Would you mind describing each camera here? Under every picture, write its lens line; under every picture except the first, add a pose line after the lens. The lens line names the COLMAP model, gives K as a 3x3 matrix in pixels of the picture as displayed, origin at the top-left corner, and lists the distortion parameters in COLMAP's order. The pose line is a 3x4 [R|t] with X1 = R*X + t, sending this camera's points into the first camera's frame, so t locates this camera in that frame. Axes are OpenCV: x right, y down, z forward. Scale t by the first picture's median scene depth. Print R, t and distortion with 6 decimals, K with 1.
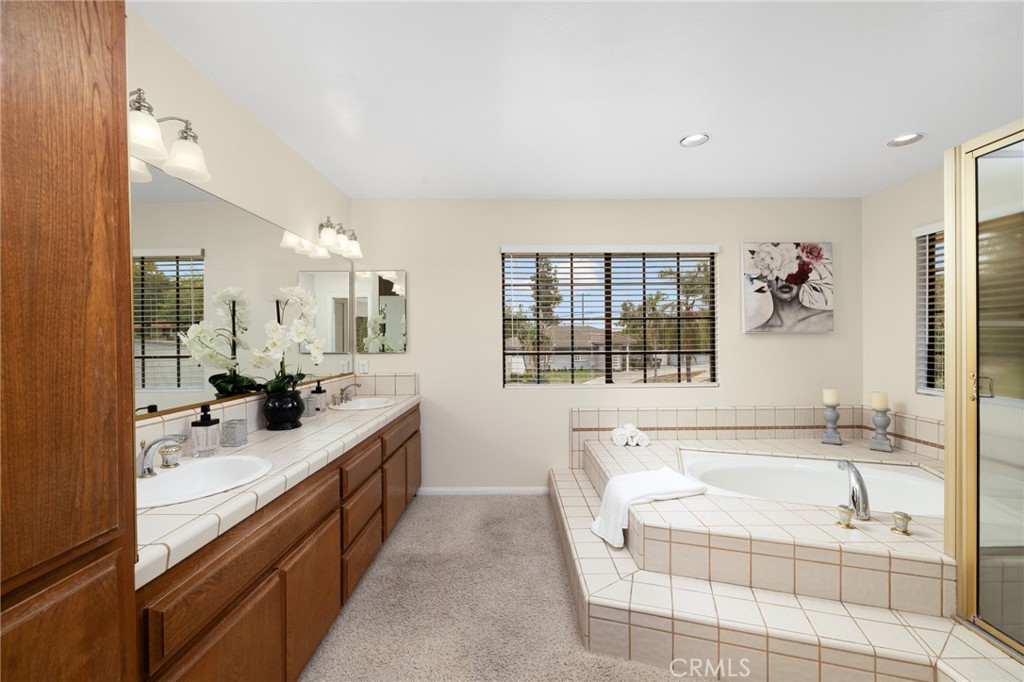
lens RADIAL K [[426.2, 0, 515.1], [0, 426.2, 342.2], [0, 0, 1]] dist [-0.000319, -0.000096]
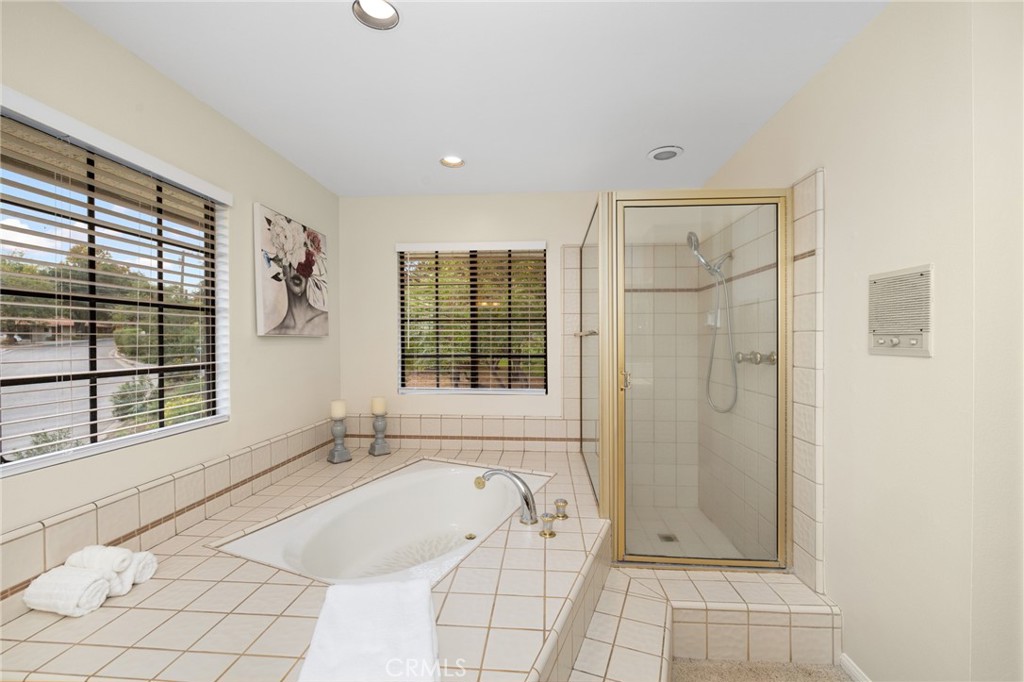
lens RADIAL K [[426.2, 0, 515.1], [0, 426.2, 342.2], [0, 0, 1]] dist [-0.000319, -0.000096]
pose [[0.069025, 0.005952, 0.997597, -0.118484], [0.009818, 0.999930, -0.006646, -0.002284], [-0.997567, 0.010253, 0.068961, 0.546694]]
